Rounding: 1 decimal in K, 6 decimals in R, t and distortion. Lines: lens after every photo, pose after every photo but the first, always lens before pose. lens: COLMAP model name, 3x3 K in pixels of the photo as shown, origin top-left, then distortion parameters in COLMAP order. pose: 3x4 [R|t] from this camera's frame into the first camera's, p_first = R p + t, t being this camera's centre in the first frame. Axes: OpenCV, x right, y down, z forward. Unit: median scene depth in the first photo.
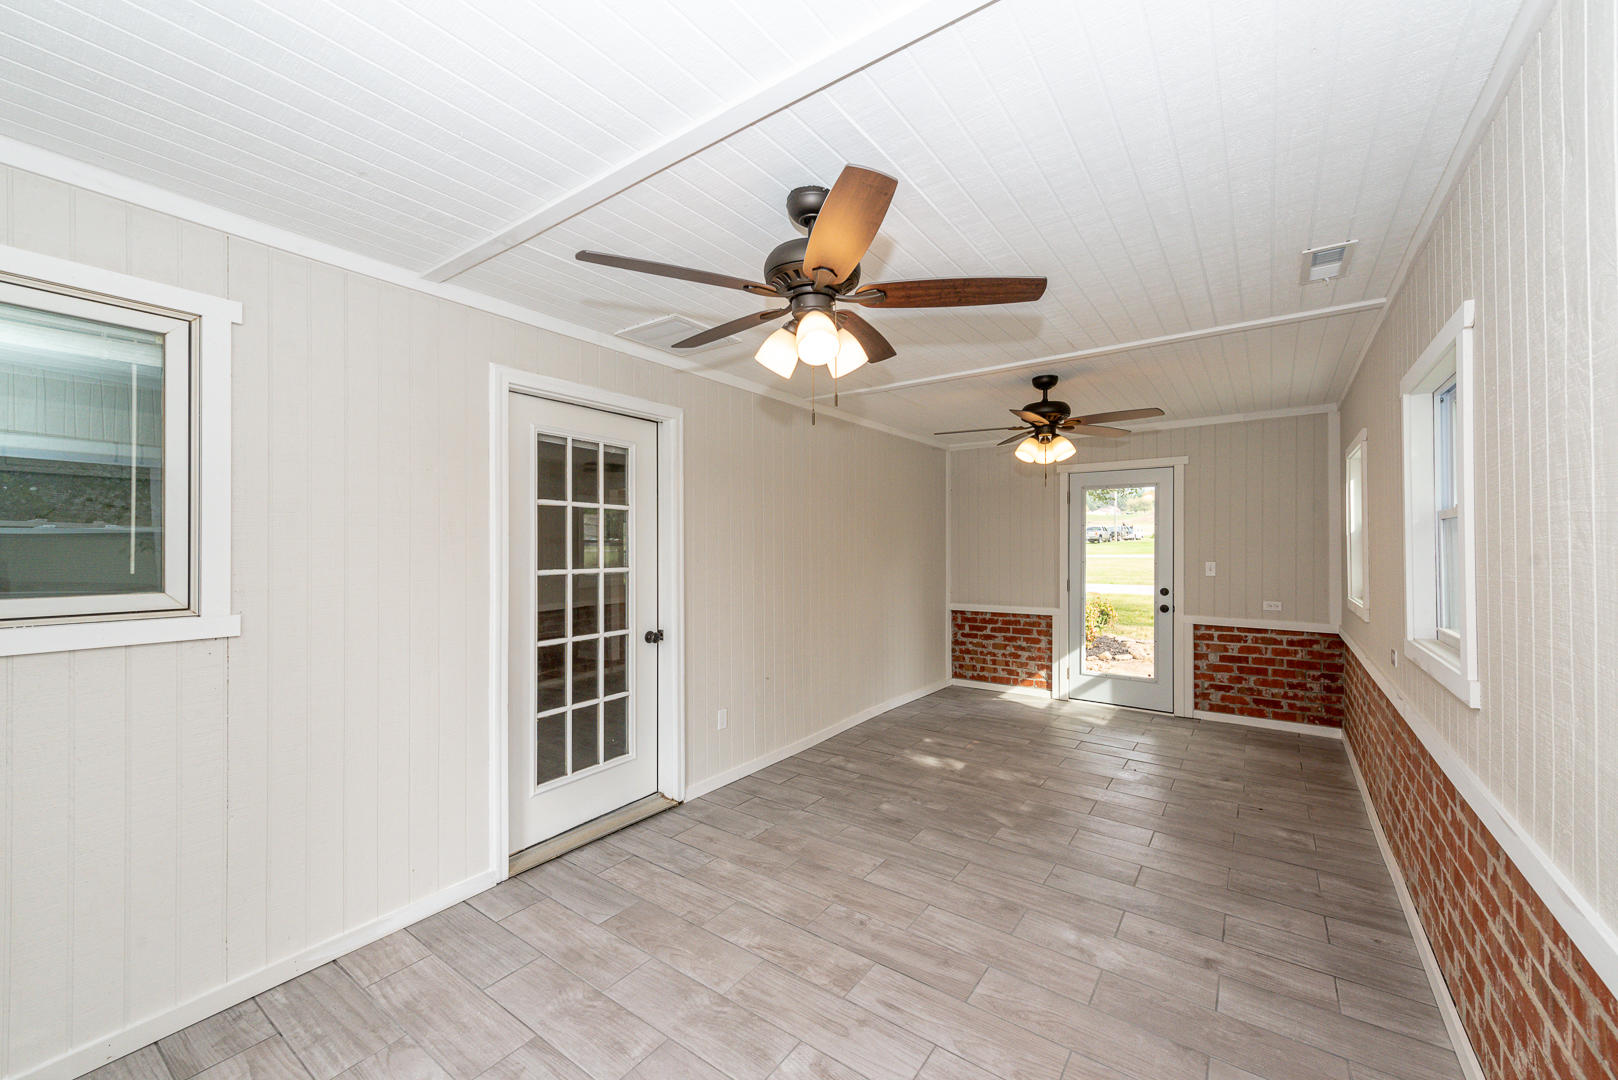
lens RADIAL K [[626.3, 0, 812.3], [0, 626.3, 541.8], [0, 0, 1]] dist [-0.011437, 0.000265]
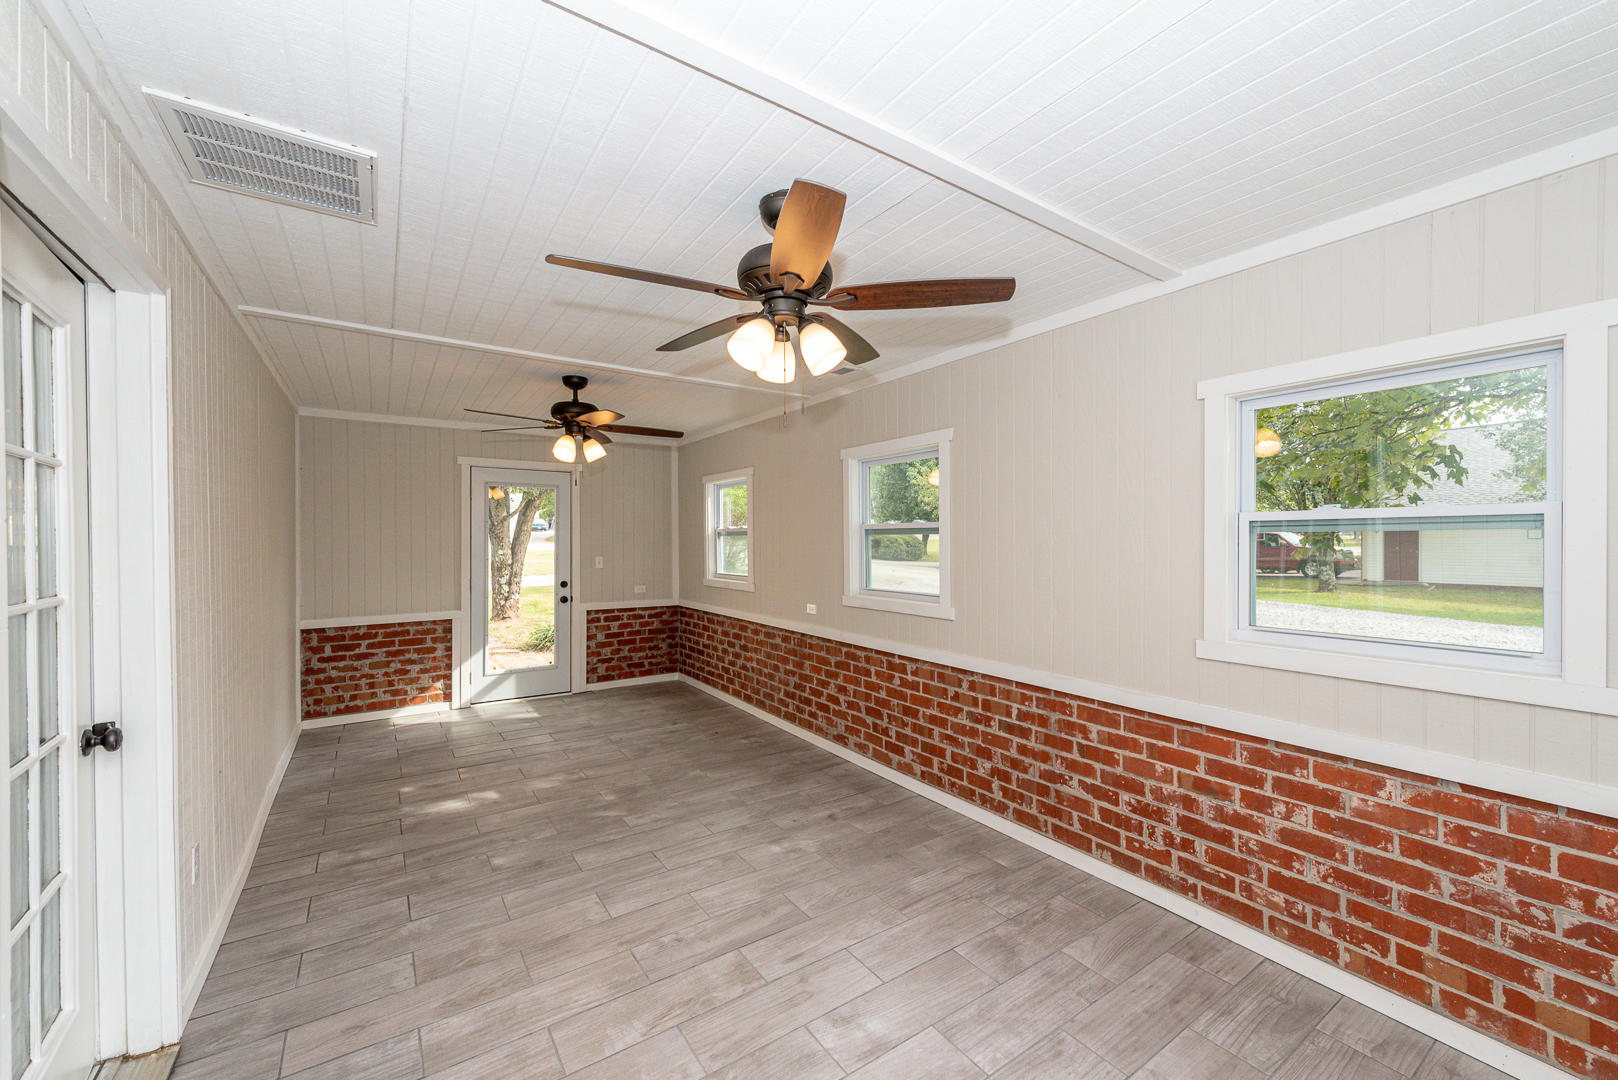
lens RADIAL K [[626.3, 0, 809.6], [0, 626.3, 540.1], [0, 0, 1]] dist [-0.011437, 0.000265]
pose [[0.338203, -0.002464, 0.941070, -0.338823], [-0.002480, 0.999991, 0.003509, -0.003104], [-0.941070, -0.003521, 0.338193, 0.220604]]
